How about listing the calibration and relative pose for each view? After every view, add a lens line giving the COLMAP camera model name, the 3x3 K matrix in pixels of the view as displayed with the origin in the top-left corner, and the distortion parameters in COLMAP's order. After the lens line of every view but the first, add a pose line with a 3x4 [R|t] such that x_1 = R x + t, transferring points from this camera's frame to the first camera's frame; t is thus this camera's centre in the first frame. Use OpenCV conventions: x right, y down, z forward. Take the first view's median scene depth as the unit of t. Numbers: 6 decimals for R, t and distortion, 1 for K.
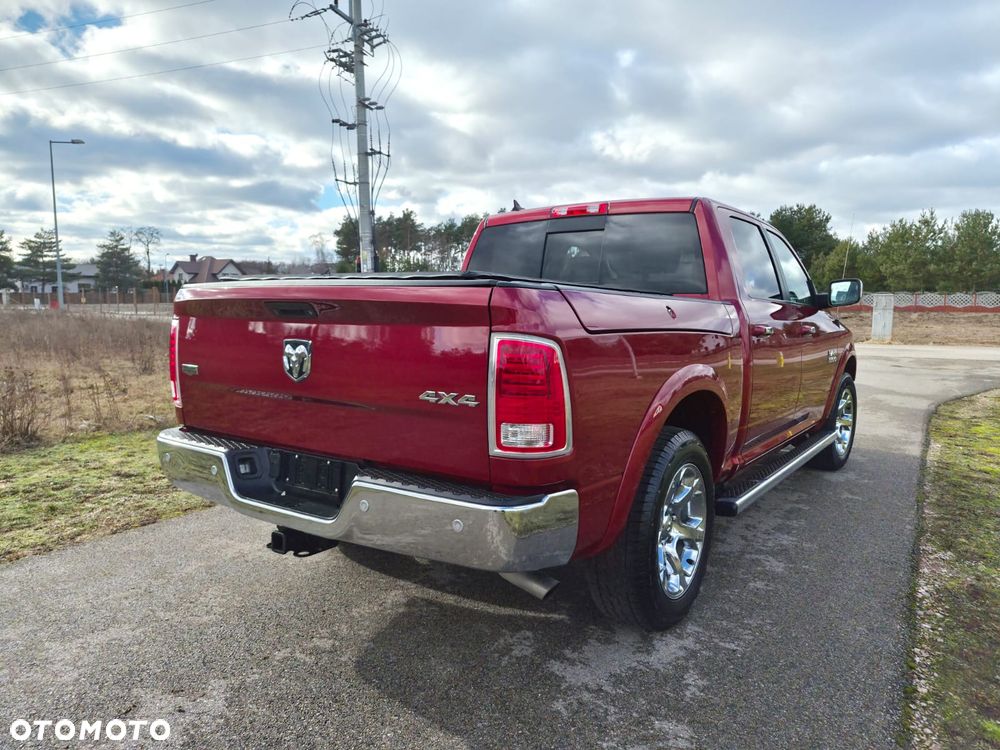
lens RADIAL K [[701.8, 0, 500.0], [0, 701.8, 375.0], [0, 0, 1]] dist [0.056633, -0.054500]
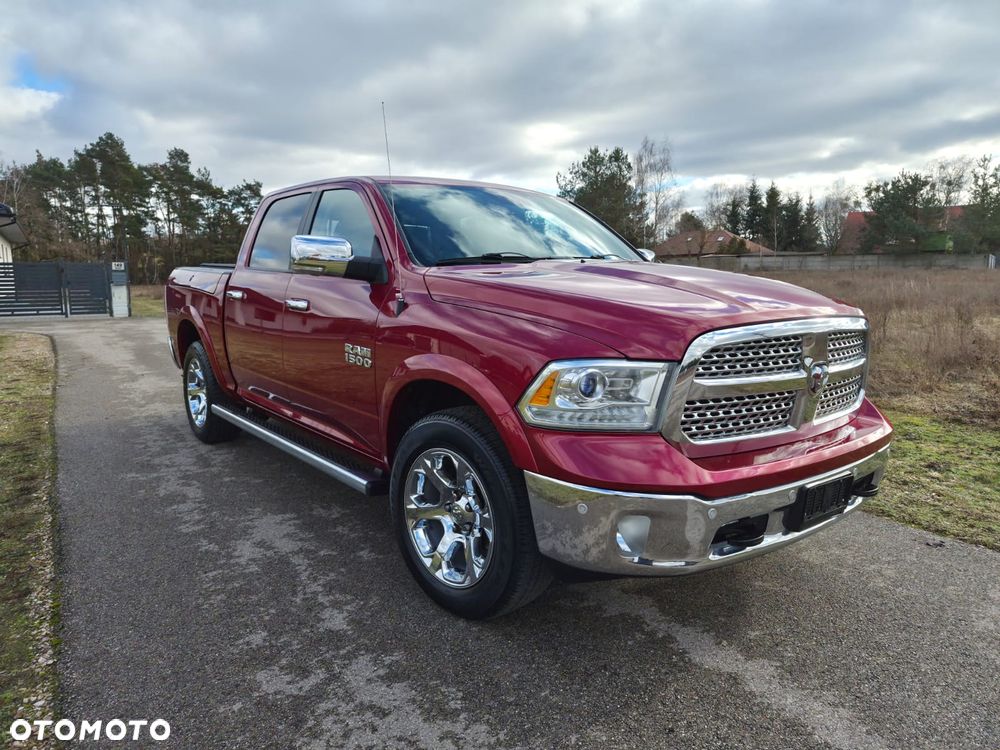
lens RADIAL K [[694.8, 0, 506.0], [0, 694.8, 376.1], [0, 0, 1]] dist [0.053064, -0.039929]
pose [[-0.438707, 0.127614, -0.889523, 0.457920], [-0.090255, 0.978603, 0.184907, -0.080663], [0.894086, 0.161404, -0.417802, 0.775969]]
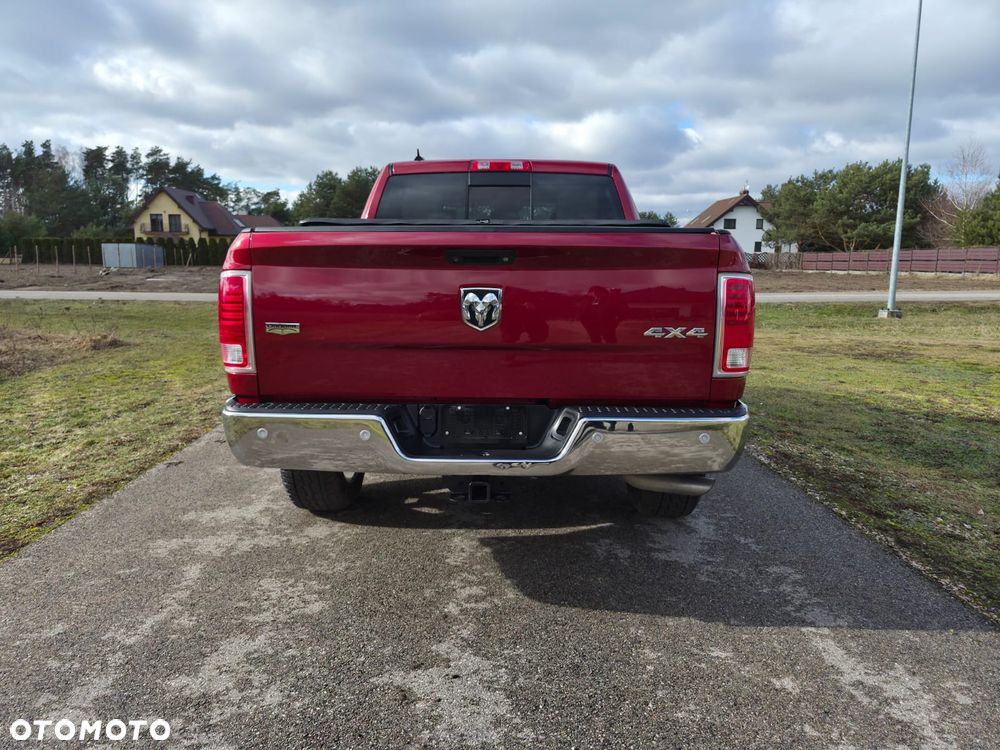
lens RADIAL K [[698.5, 0, 503.0], [0, 698.5, 365.9], [0, 0, 1]] dist [0.082198, -0.092051]
pose [[0.832304, -0.083200, 0.548040, -0.299034], [0.056633, 0.996261, 0.065237, -0.001179], [-0.551419, -0.023259, 0.833904, 0.060588]]
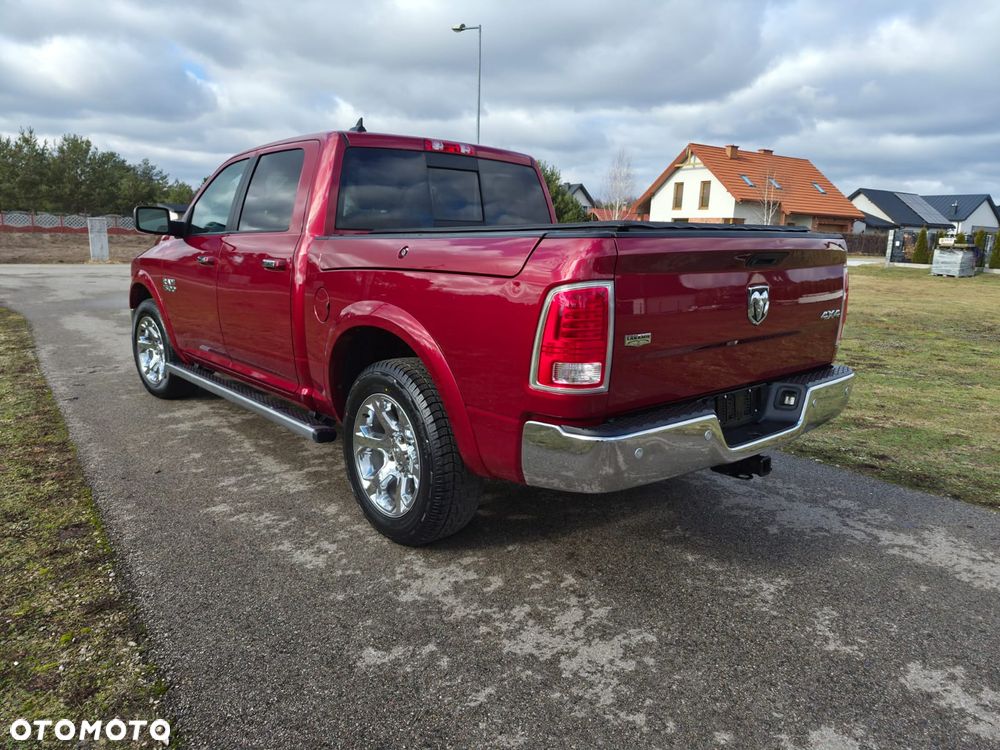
lens RADIAL K [[694.8, 0, 506.0], [0, 694.8, 376.1], [0, 0, 1]] dist [0.053064, -0.039929]
pose [[0.387143, -0.177004, 0.904870, -0.805789], [0.073330, 0.984202, 0.161149, -0.008539], [-0.919099, 0.003967, 0.394007, -0.029676]]
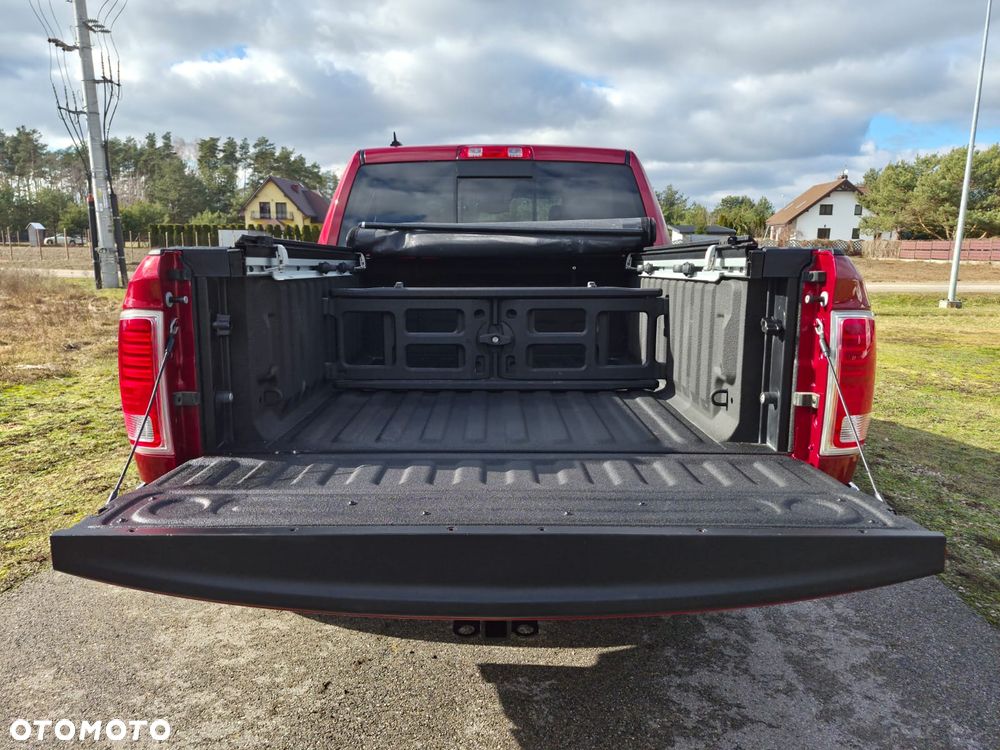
lens RADIAL K [[701.8, 0, 500.0], [0, 701.8, 375.0], [0, 0, 1]] dist [0.056633, -0.054500]
pose [[0.895200, -0.076584, 0.439036, -0.447849], [0.040070, 0.994966, 0.091855, 0.009576], [-0.443860, -0.064636, 0.893762, -0.254911]]
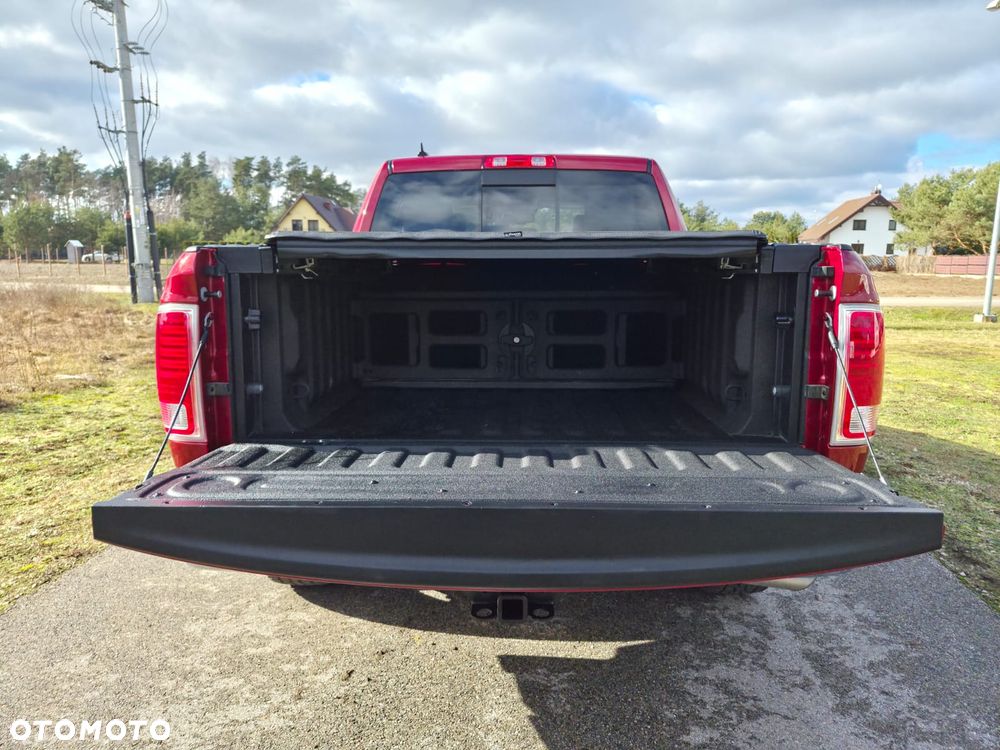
lens RADIAL K [[704.3, 0, 510.3], [0, 704.3, 375.2], [0, 0, 1]] dist [0.062032, -0.069120]
pose [[0.906940, -0.064286, 0.416326, -0.449443], [0.039574, 0.996919, 0.067728, 0.019615], [-0.419397, -0.044950, 0.906689, -0.269071]]
